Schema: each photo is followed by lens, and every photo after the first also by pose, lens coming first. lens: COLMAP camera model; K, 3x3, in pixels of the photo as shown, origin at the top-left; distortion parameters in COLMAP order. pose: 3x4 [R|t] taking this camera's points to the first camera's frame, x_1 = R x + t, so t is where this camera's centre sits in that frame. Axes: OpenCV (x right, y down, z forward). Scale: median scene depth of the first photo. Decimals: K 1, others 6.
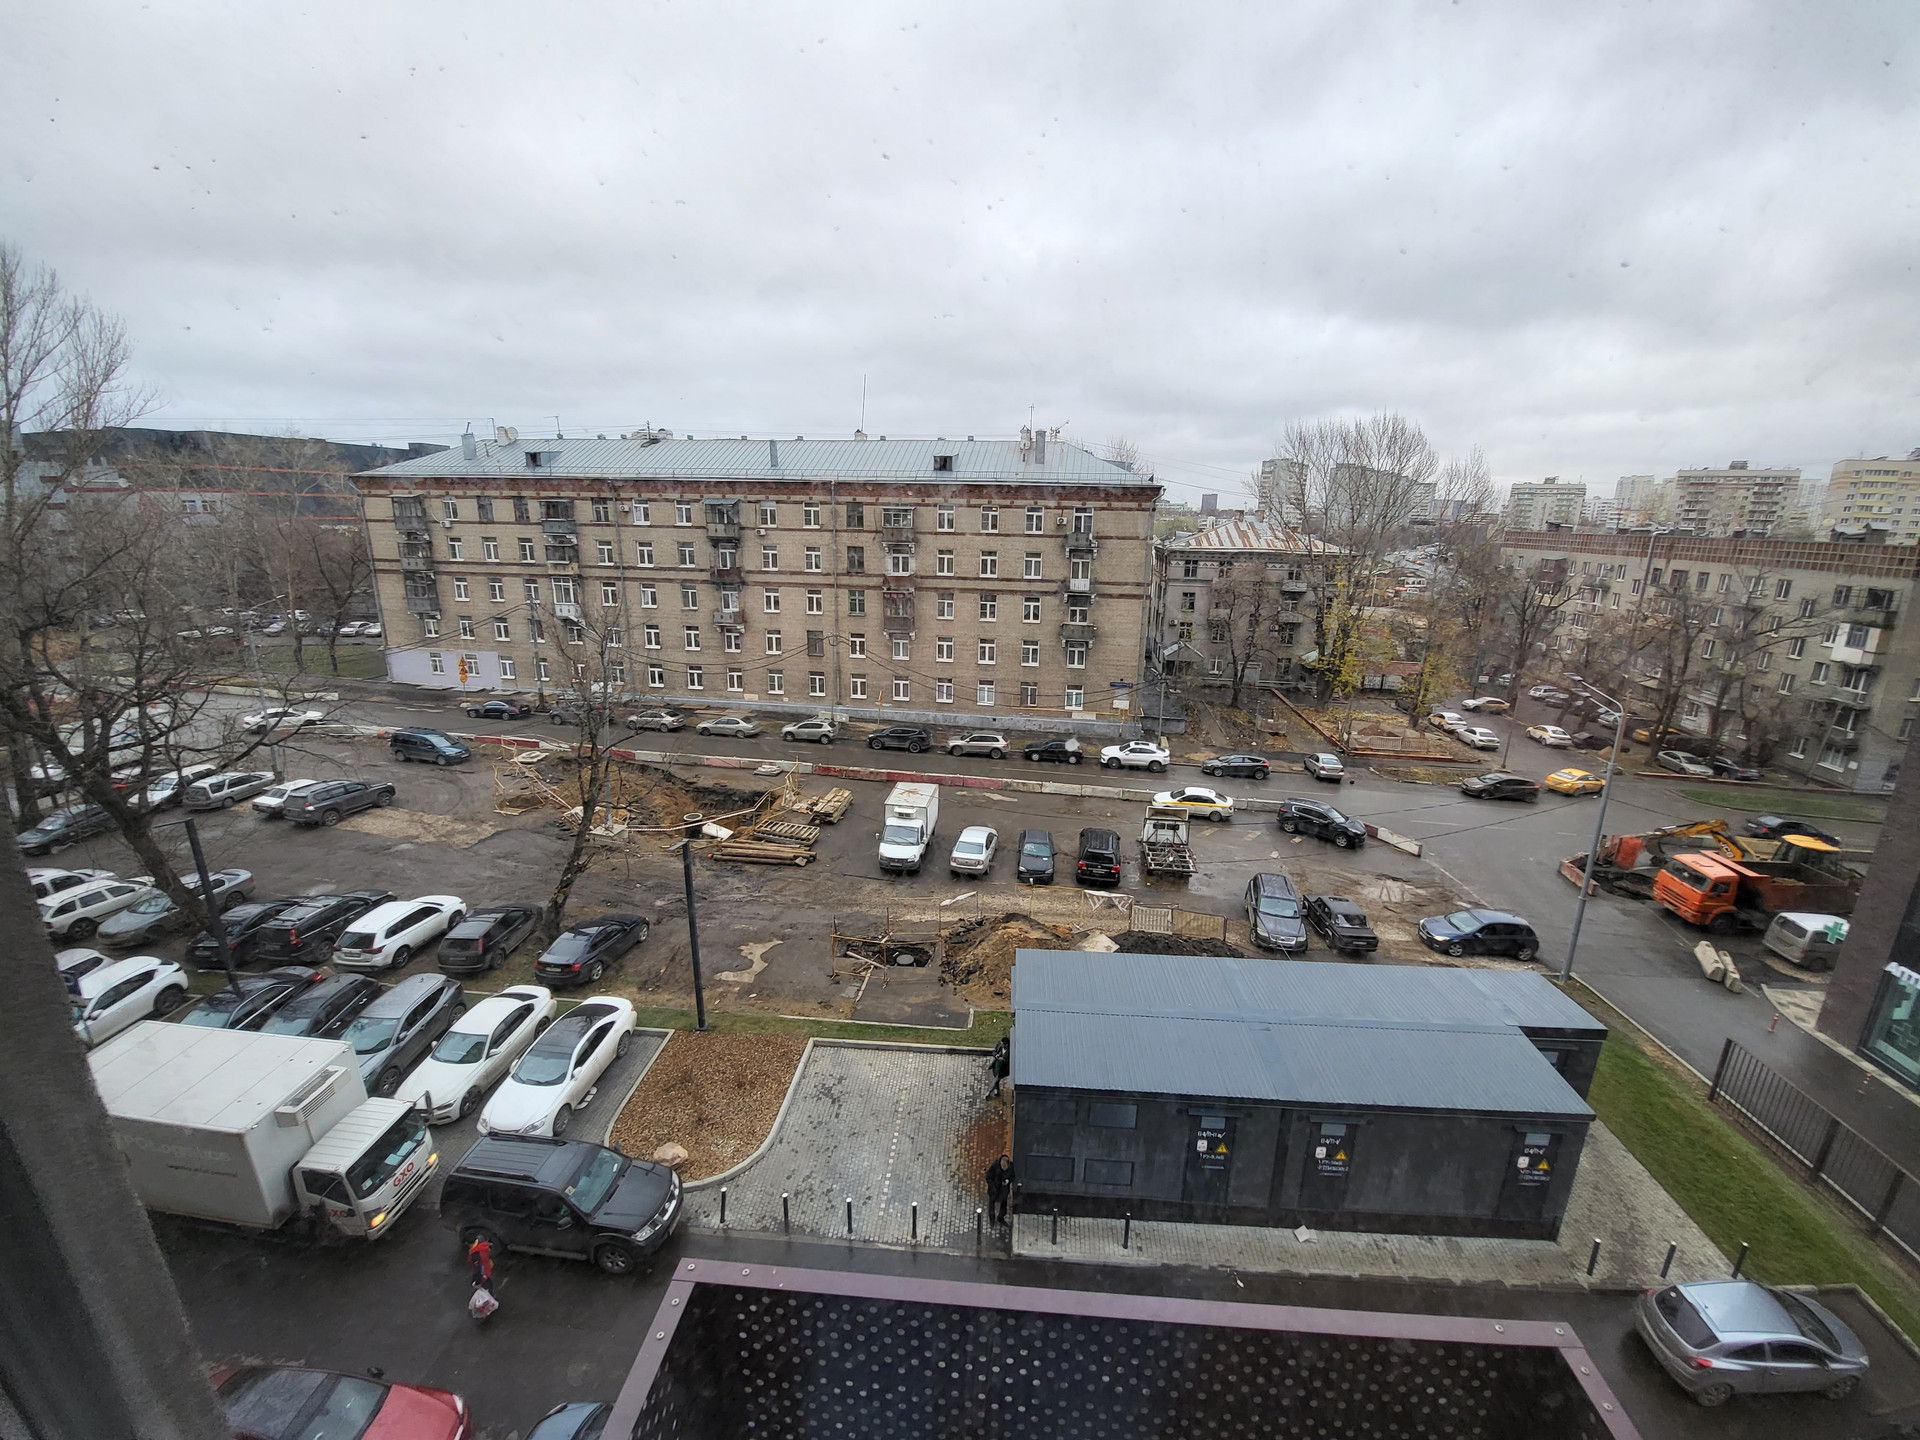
lens RADIAL K [[757.4, 0, 970.2], [0, 757.4, 719.5], [0, 0, 1]] dist [-0.012483, -0.006330]
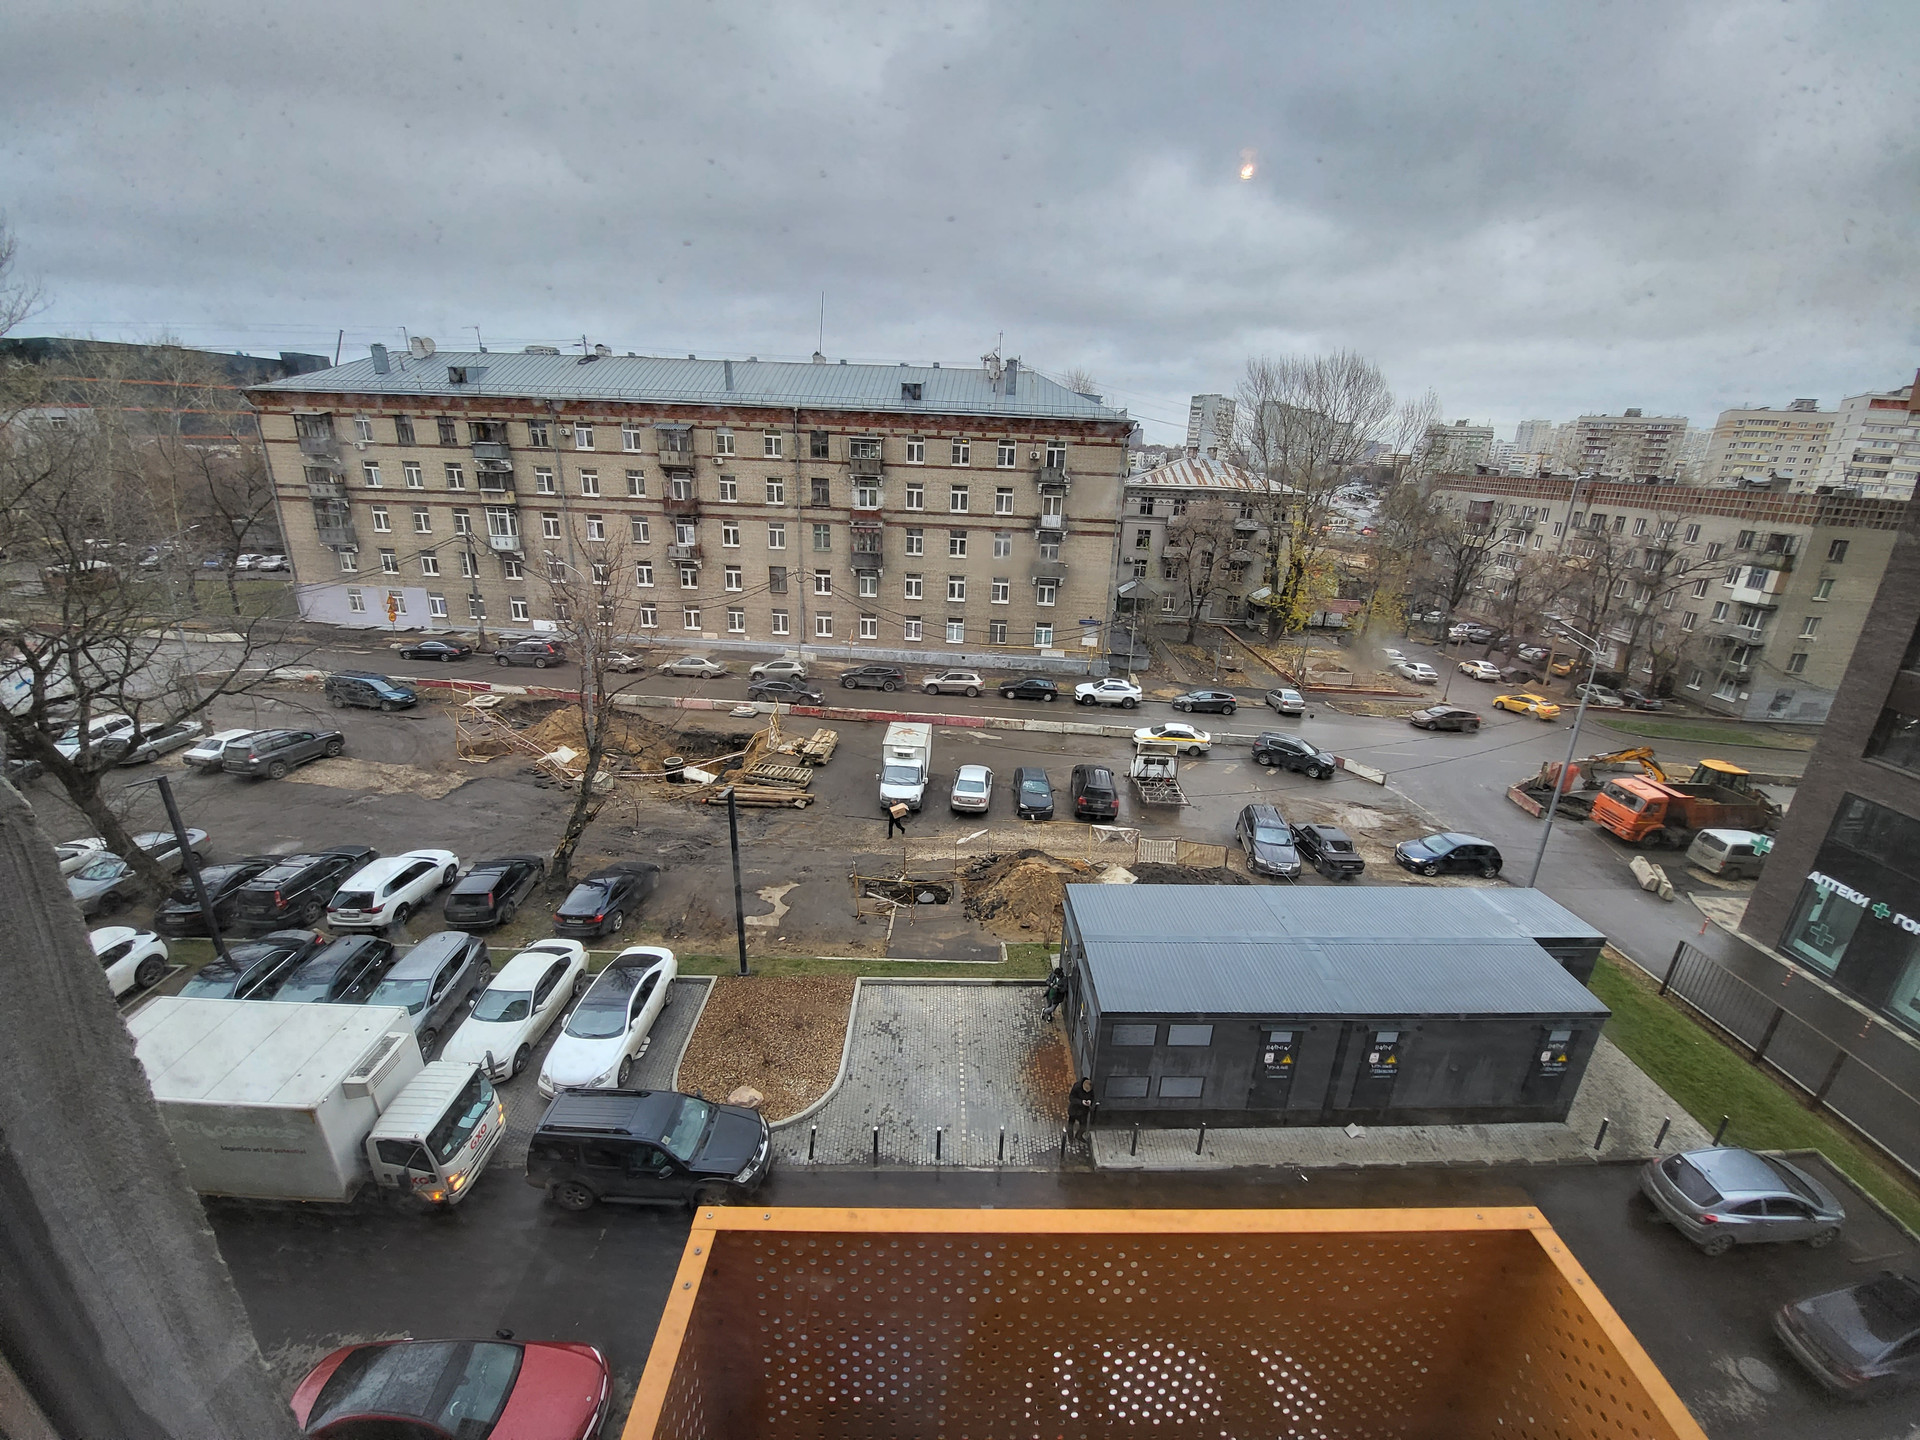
lens RADIAL K [[757.4, 0, 959.8], [0, 757.4, 718.3], [0, 0, 1]] dist [-0.012483, -0.006330]
pose [[0.995283, -0.013774, 0.096033, -0.102611], [0.005827, 0.996569, 0.082556, -0.003944], [-0.096841, -0.081607, 0.991949, 0.007434]]
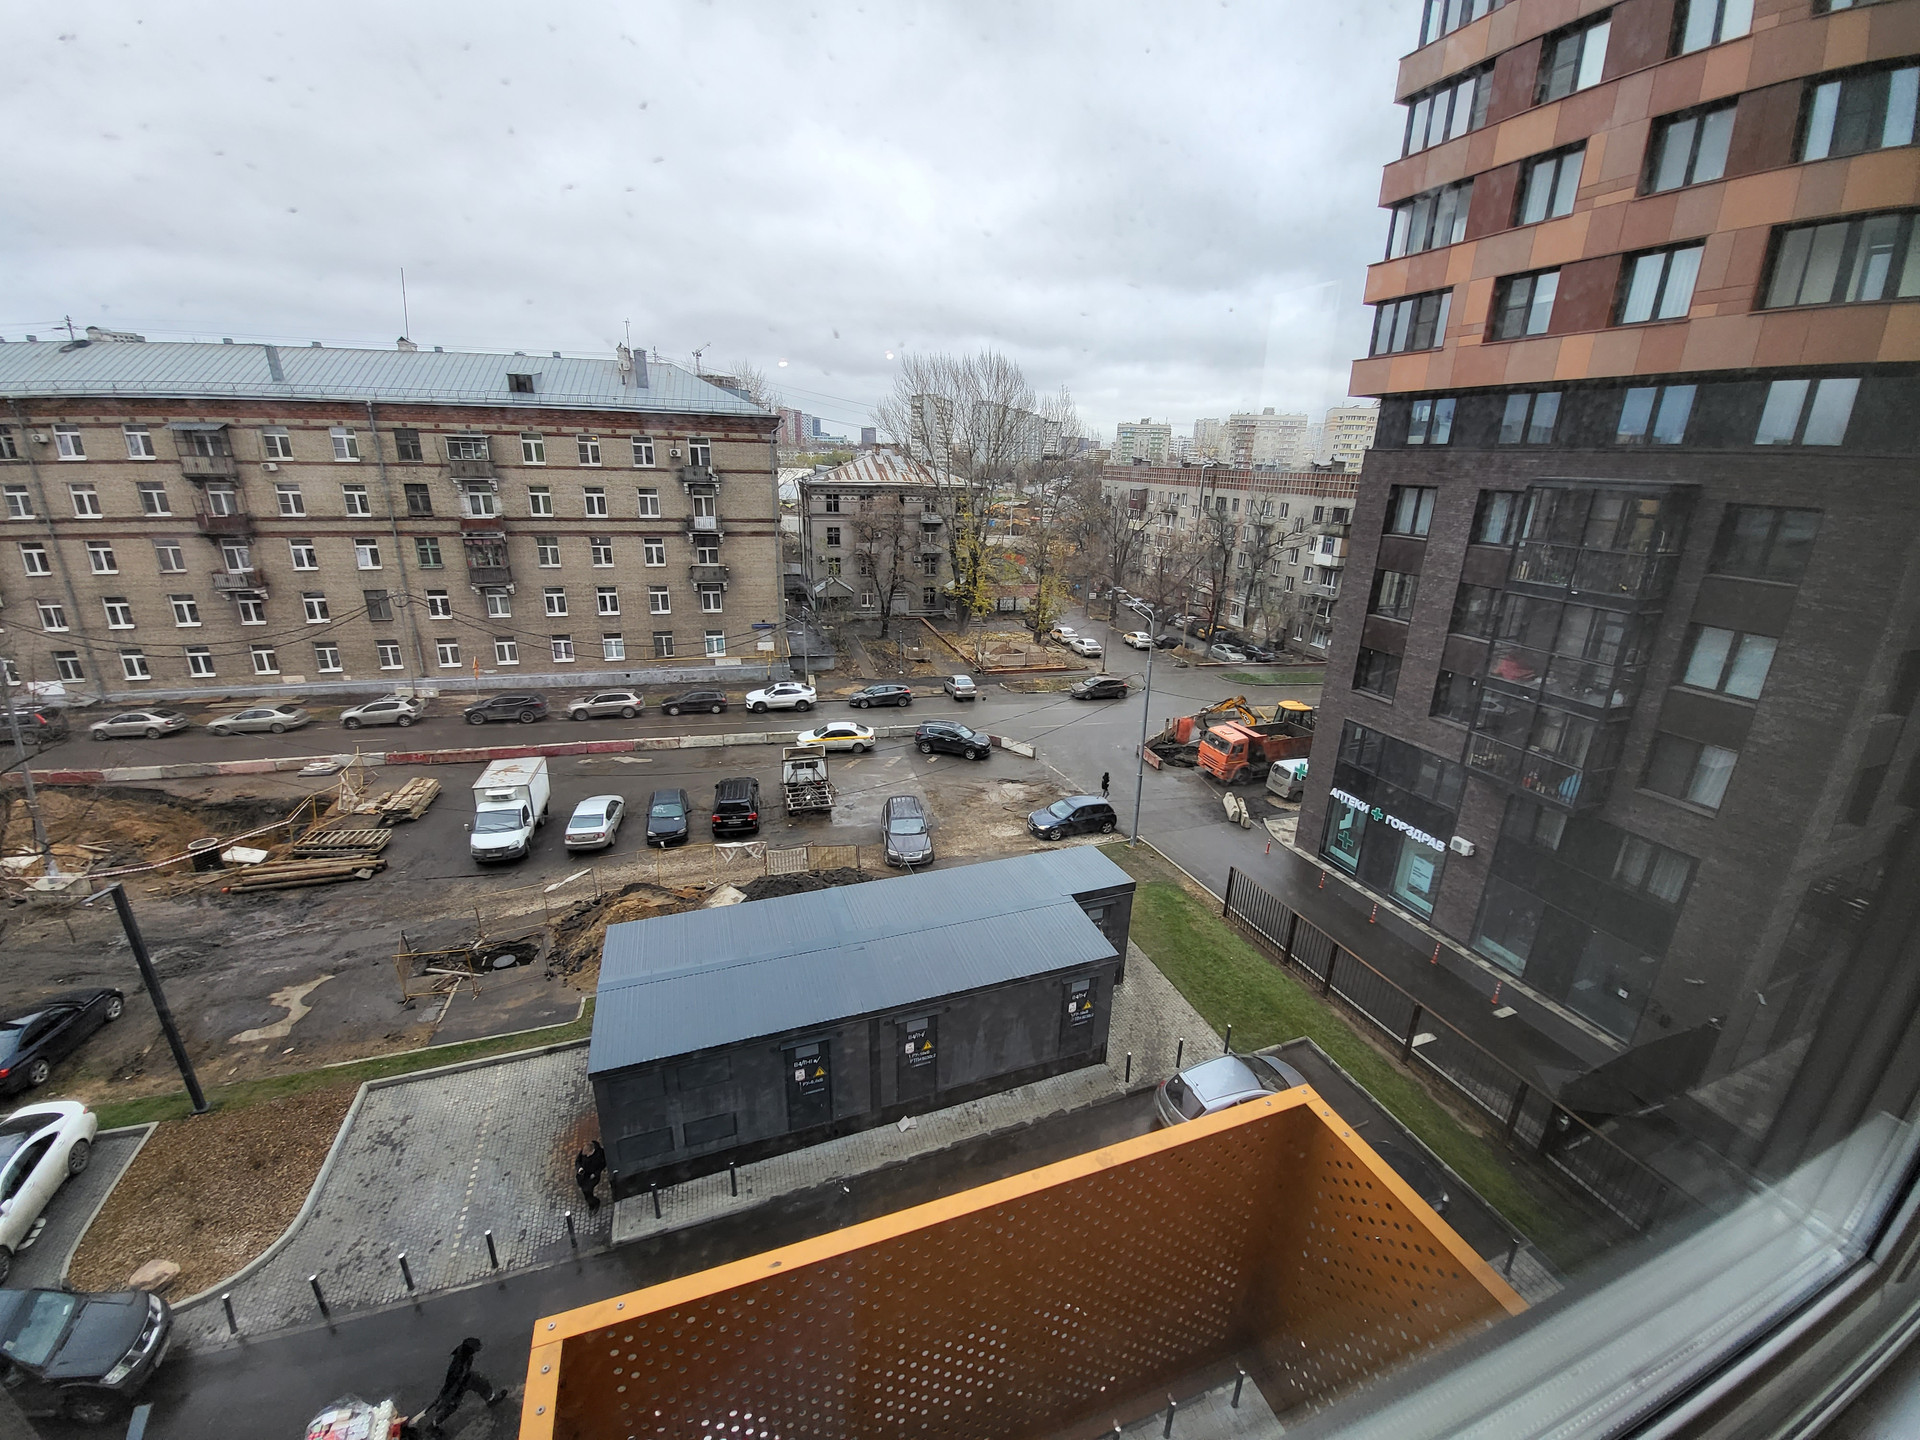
lens RADIAL K [[757.4, 0, 976.8], [0, 757.4, 719.1], [0, 0, 1]] dist [-0.012483, -0.006330]
pose [[0.911072, -0.126847, 0.392247, 0.079711], [0.095100, 0.990490, 0.099421, 0.002874], [-0.401128, -0.053277, 0.914471, -0.004234]]
